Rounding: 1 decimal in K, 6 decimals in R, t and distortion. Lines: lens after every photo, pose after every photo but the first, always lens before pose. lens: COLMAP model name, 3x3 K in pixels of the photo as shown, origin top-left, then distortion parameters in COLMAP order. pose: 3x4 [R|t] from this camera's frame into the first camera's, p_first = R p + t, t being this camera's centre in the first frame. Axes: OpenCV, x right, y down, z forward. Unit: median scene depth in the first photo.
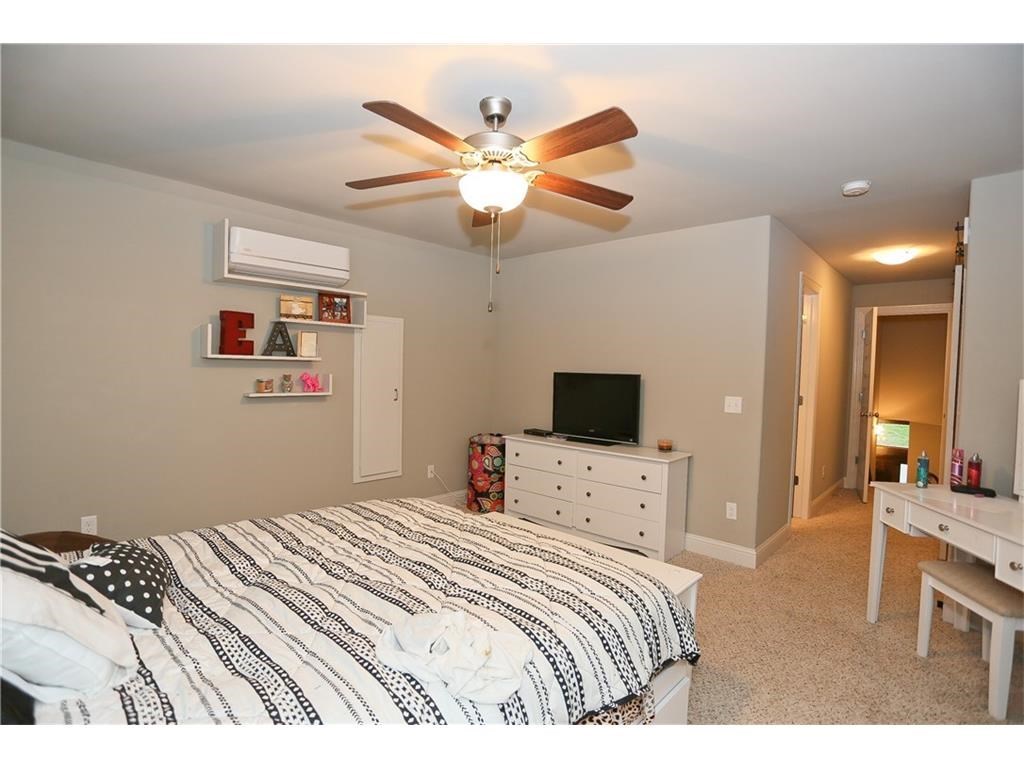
lens RADIAL K [[499.9, 0, 508.2], [0, 499.9, 387.1], [0, 0, 1]] dist [-0.070248, 0.033809]
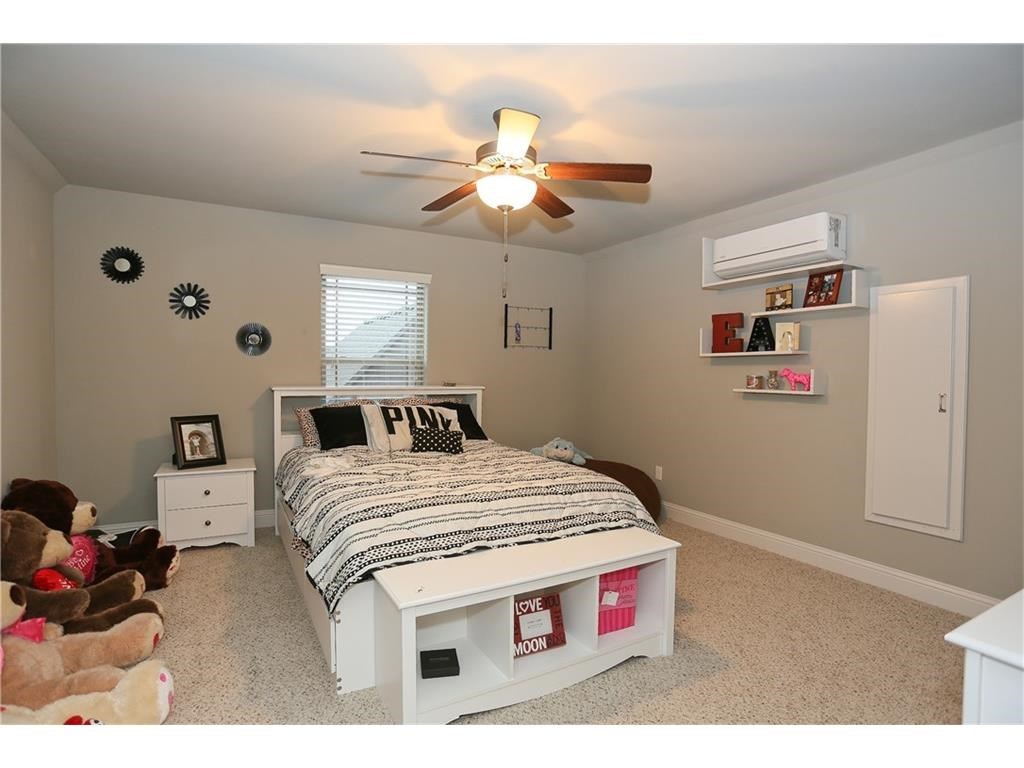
lens RADIAL K [[499.9, 0, 508.2], [0, 499.9, 387.1], [0, 0, 1]] dist [-0.070248, 0.033809]
pose [[-0.270581, -0.003054, -0.962692, 0.608891], [-0.056769, 0.998305, 0.012789, 0.023680], [0.961022, 0.058111, -0.270296, 0.784812]]
